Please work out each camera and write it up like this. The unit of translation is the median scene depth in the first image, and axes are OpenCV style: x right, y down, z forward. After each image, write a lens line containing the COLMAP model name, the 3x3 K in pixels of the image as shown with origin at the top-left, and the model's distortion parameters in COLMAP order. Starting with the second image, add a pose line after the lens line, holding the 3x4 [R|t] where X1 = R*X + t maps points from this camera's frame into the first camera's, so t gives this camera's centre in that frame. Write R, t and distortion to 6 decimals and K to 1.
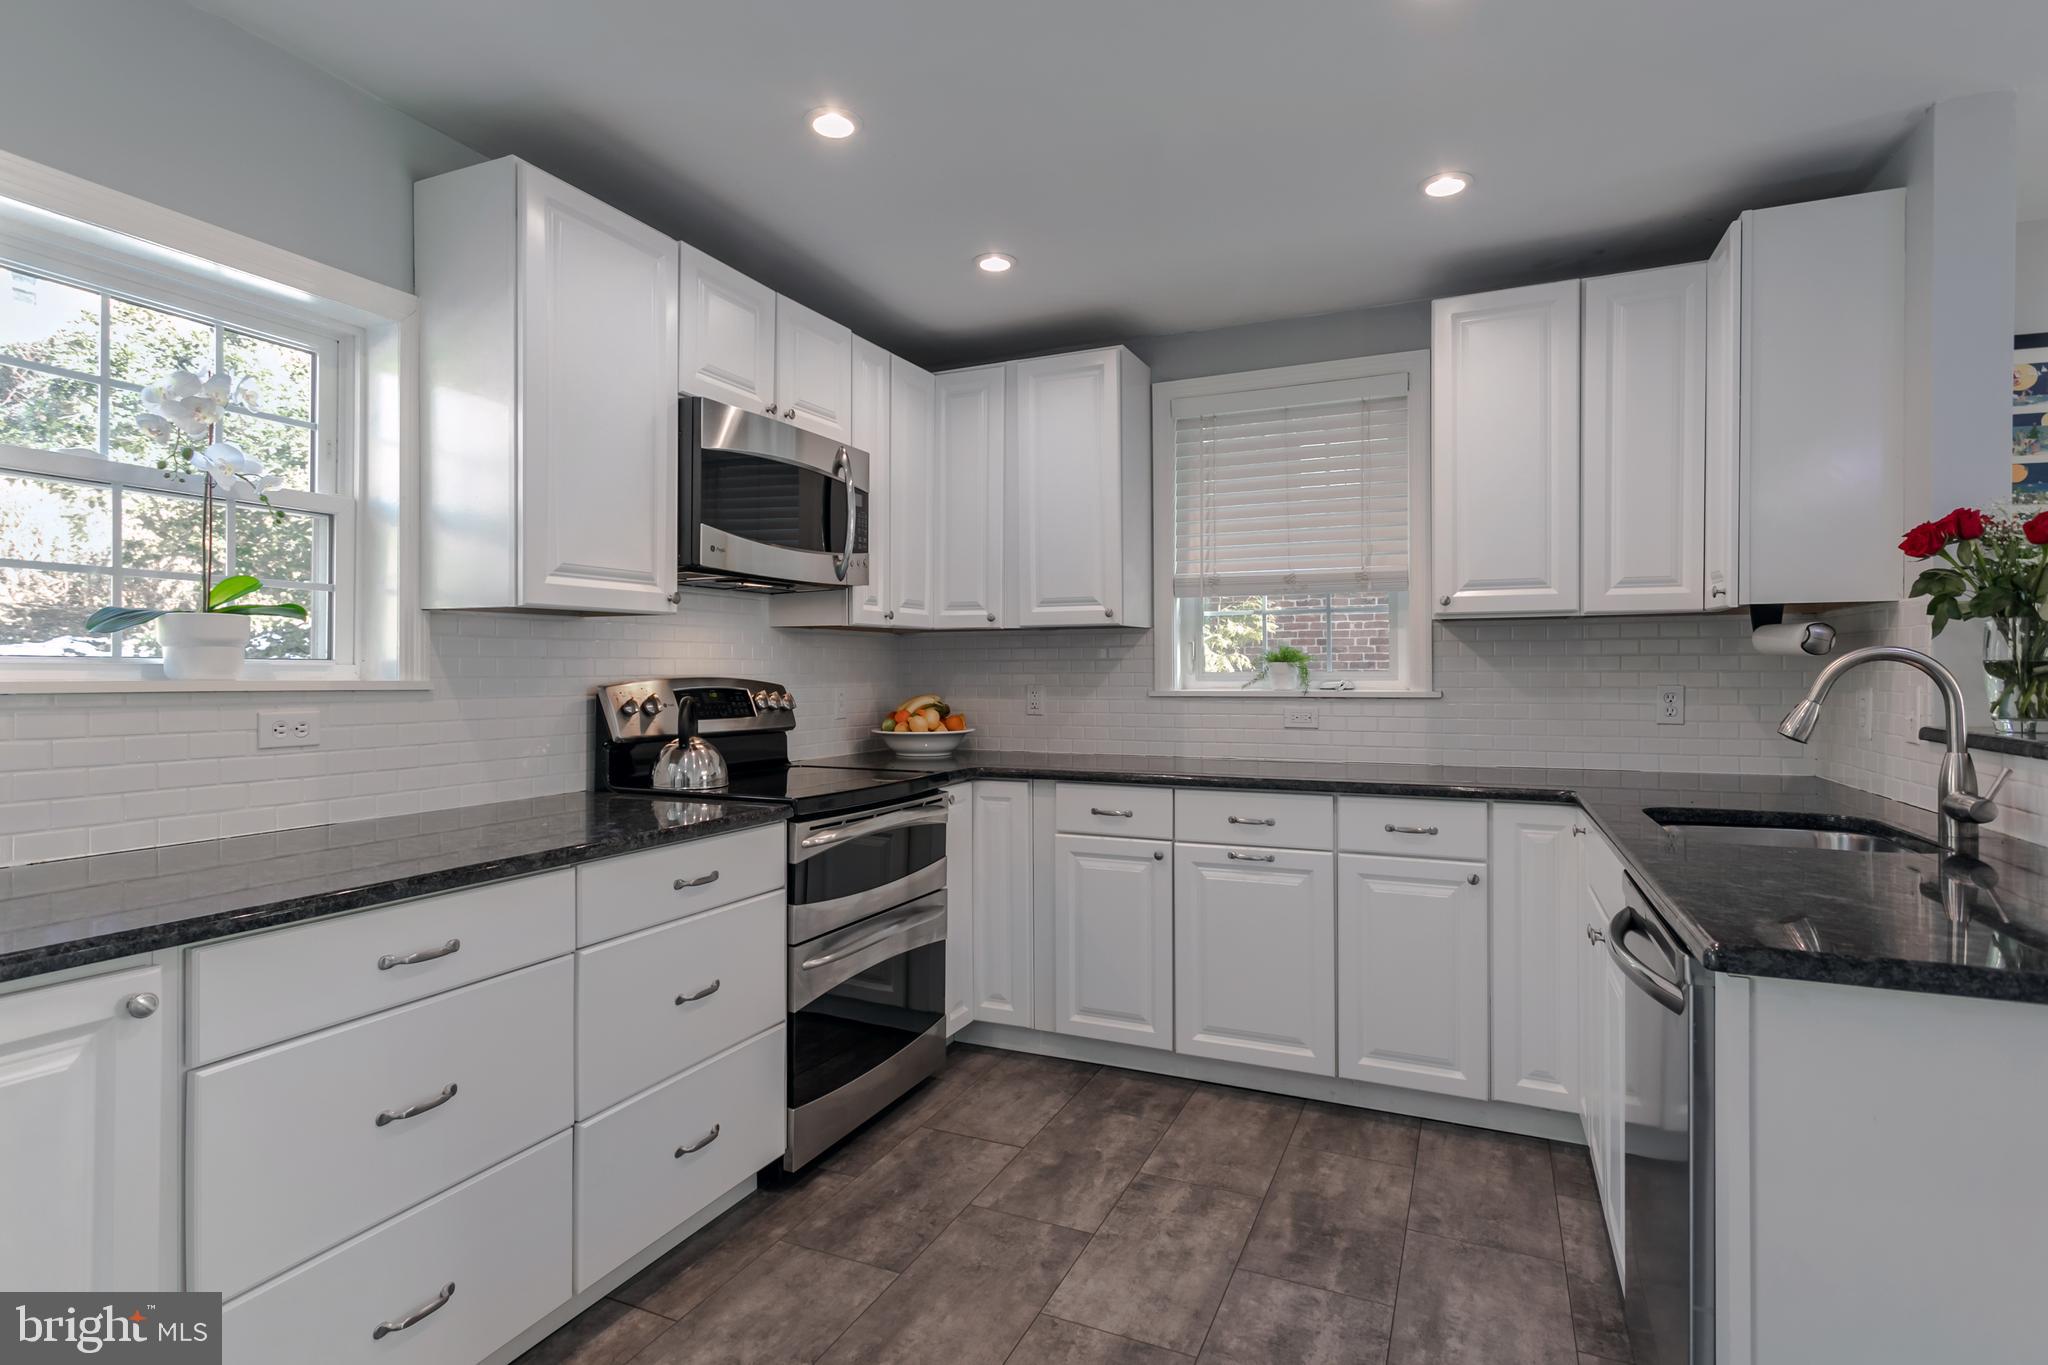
lens RADIAL K [[1003.5, 0, 994.1], [0, 1003.5, 670.3], [0, 0, 1]] dist [-0.002881, 0.003319]
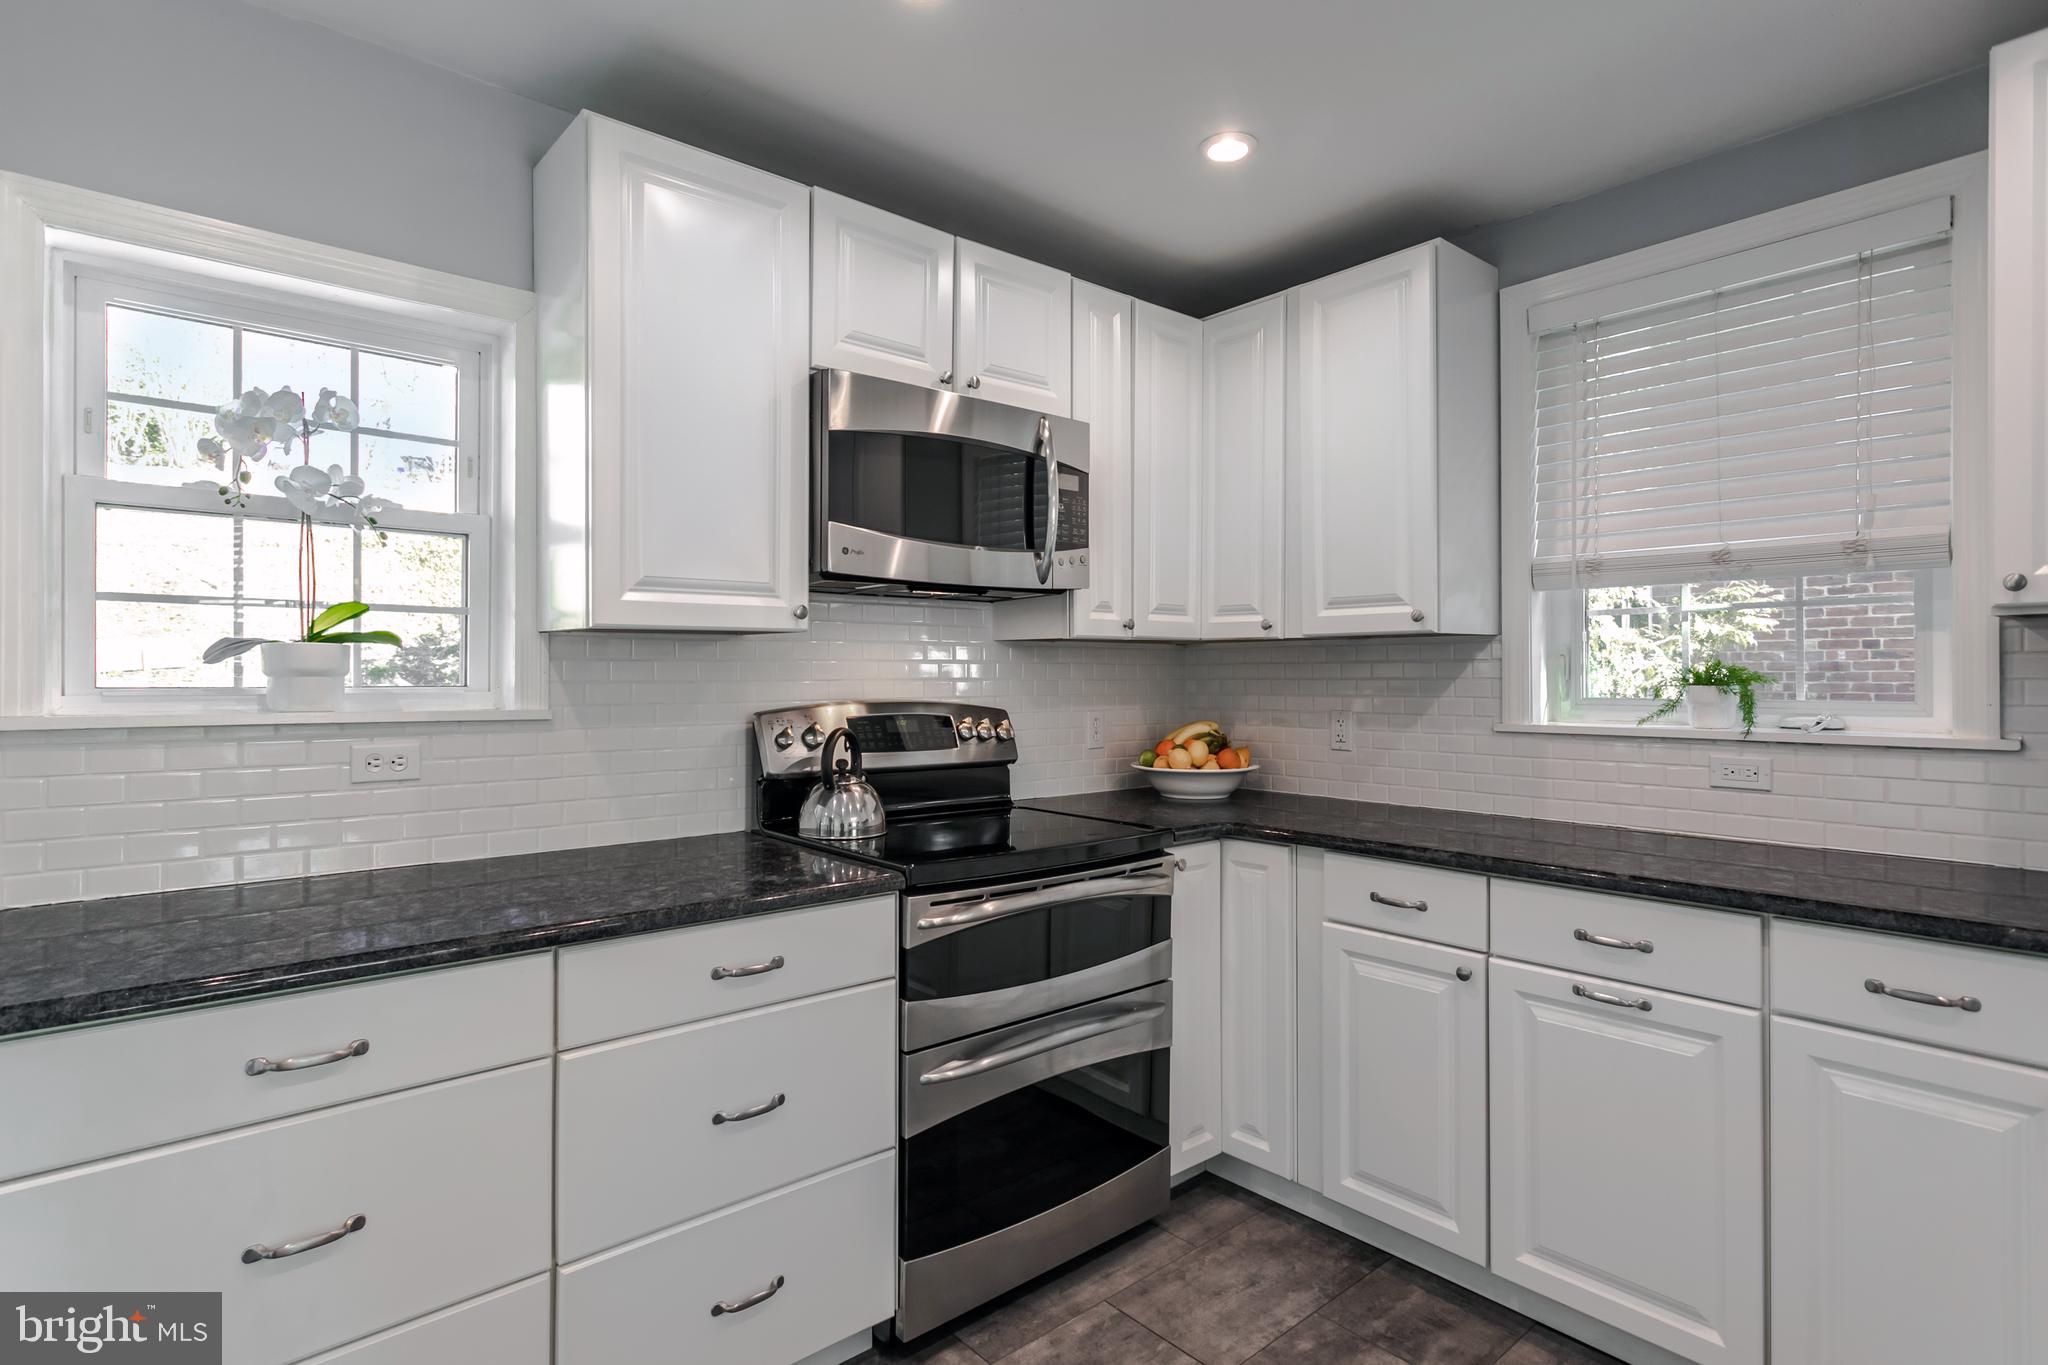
lens RADIAL K [[1003.5, 0, 1025.7], [0, 1003.5, 676.6], [0, 0, 1]] dist [-0.002881, 0.003319]
pose [[0.916748, 0.001134, -0.399465, 0.166610], [-0.000167, 0.999997, 0.002455, -0.017882], [0.399466, -0.002184, 0.916745, 0.268801]]
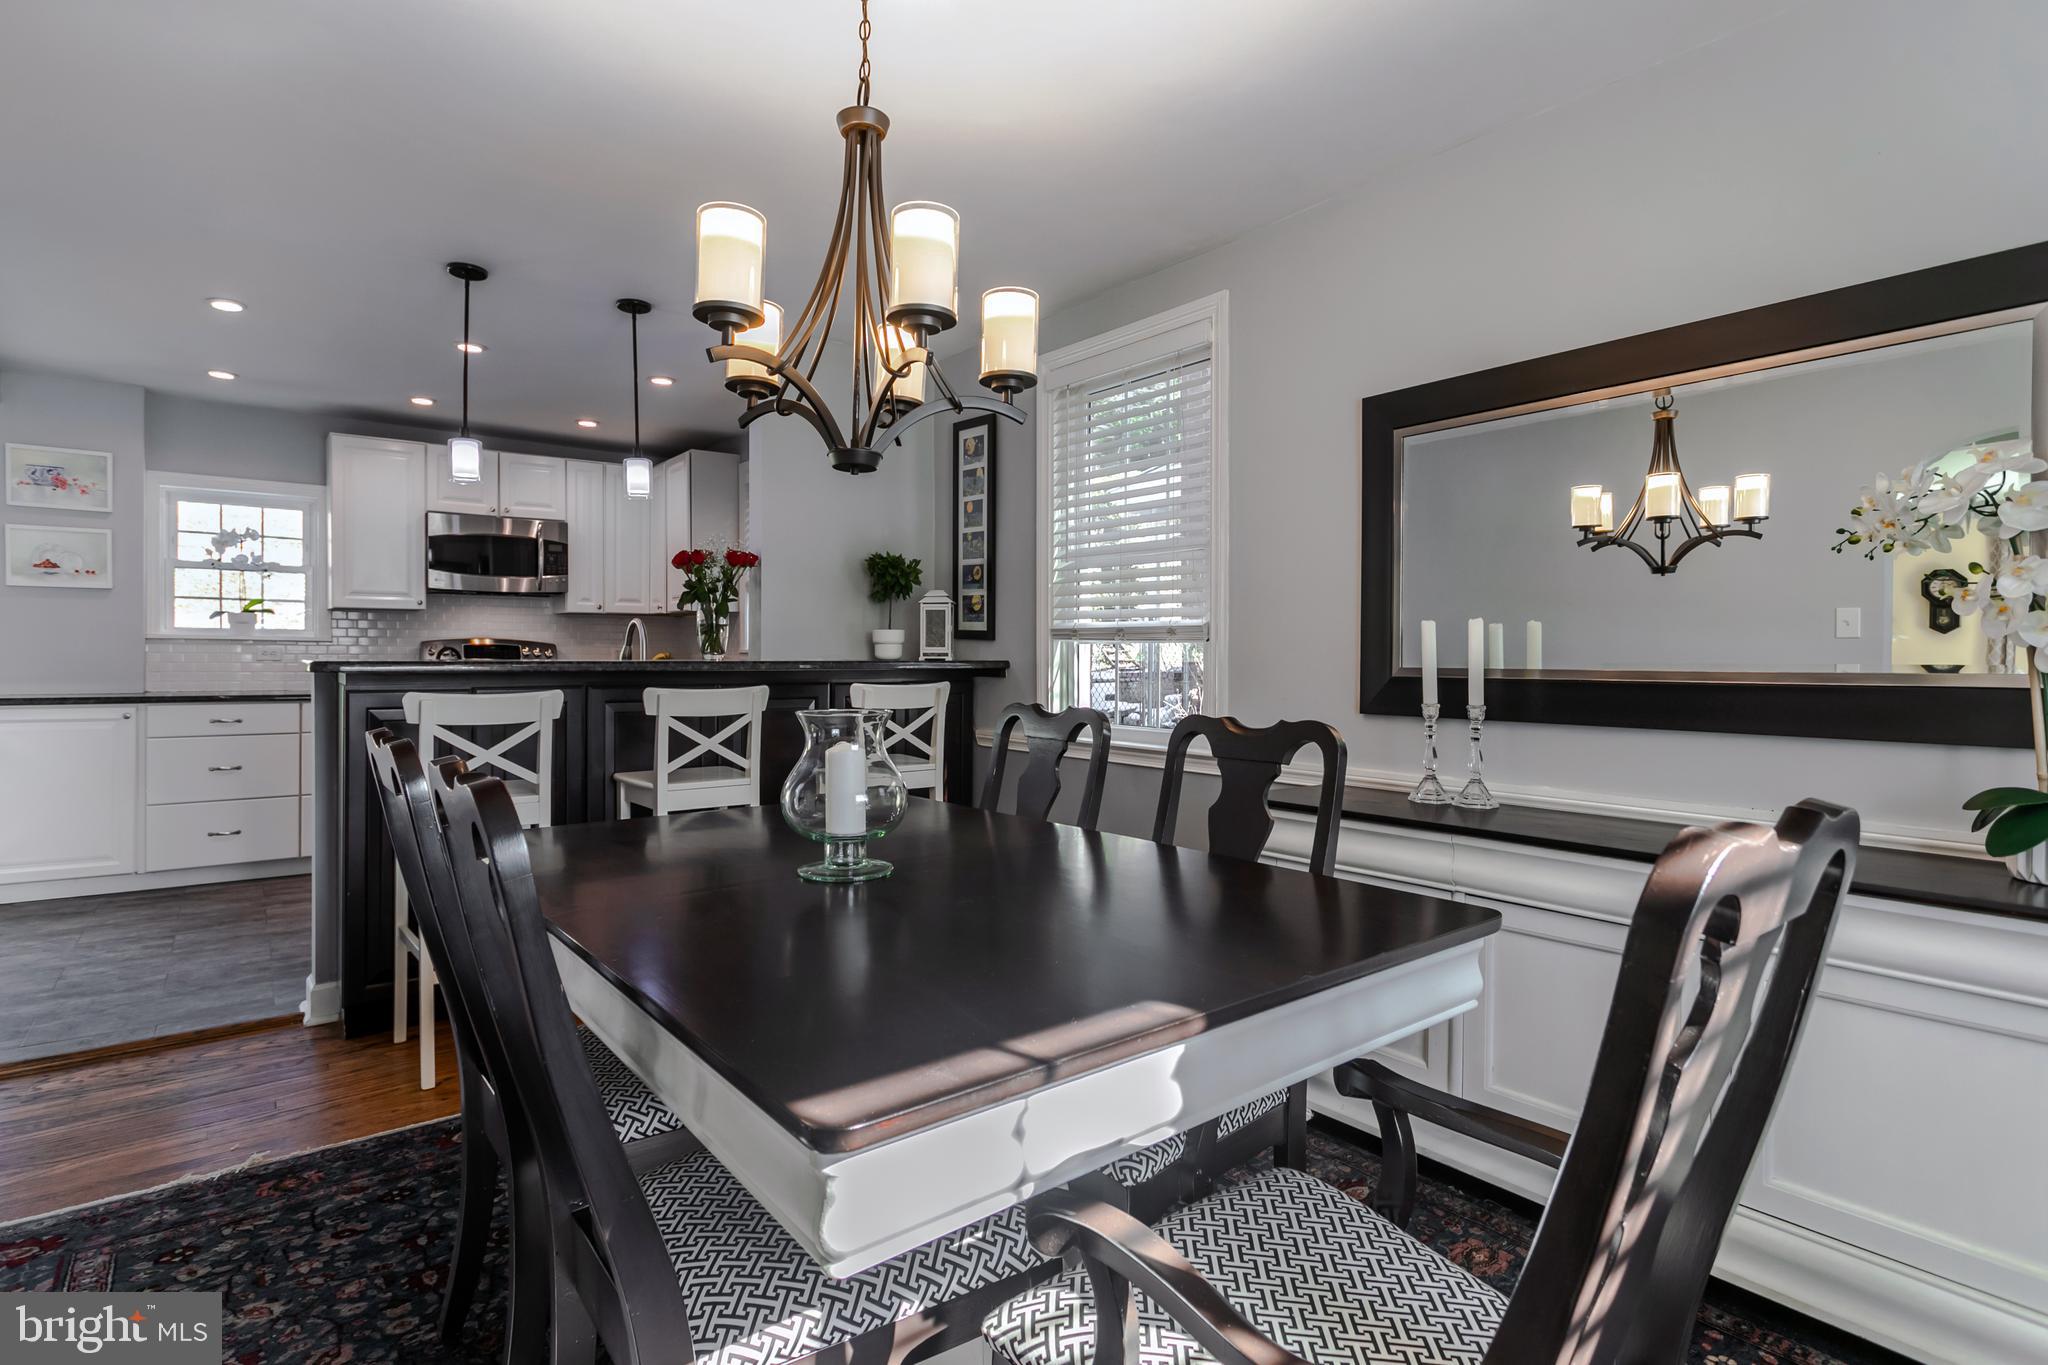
lens RADIAL K [[1003.5, 0, 991.2], [0, 1003.5, 670.2], [0, 0, 1]] dist [-0.002881, 0.003319]
pose [[0.882801, 0.013161, -0.469563, 1.674057], [-0.006700, 0.999859, 0.015429, 0.033766], [0.469700, -0.010475, 0.882764, -0.356207]]
